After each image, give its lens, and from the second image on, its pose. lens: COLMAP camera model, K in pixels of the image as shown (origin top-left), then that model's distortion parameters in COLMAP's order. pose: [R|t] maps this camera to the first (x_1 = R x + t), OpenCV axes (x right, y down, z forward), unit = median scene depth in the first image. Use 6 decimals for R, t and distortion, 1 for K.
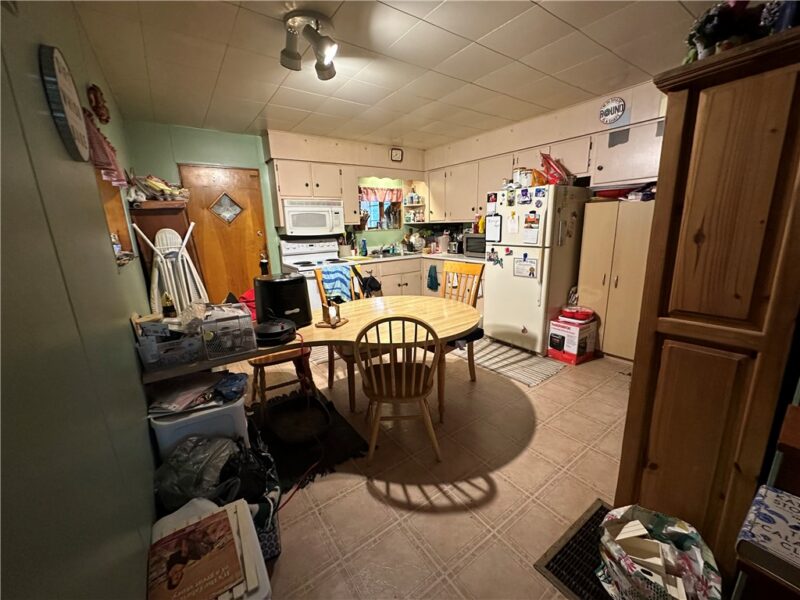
lens RADIAL K [[315.2, 0, 399.0], [0, 315.2, 296.9], [0, 0, 1]] dist [0.000478, -0.000345]
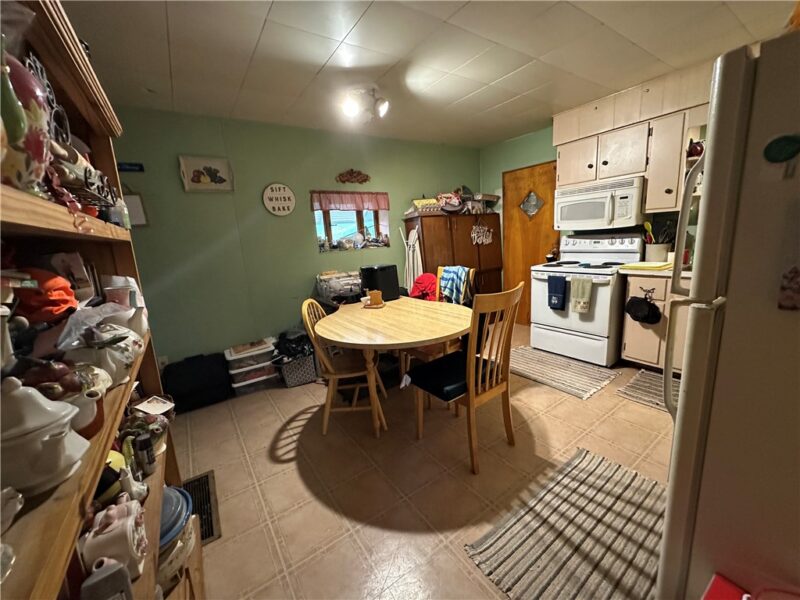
lens RADIAL K [[315.2, 0, 398.8], [0, 315.2, 297.3], [0, 0, 1]] dist [0.000478, -0.000345]
pose [[-0.004822, 0.220972, -0.975268, 1.027178], [-0.164336, 0.961845, 0.218743, -0.244537], [0.986393, 0.161326, 0.031675, 1.021380]]
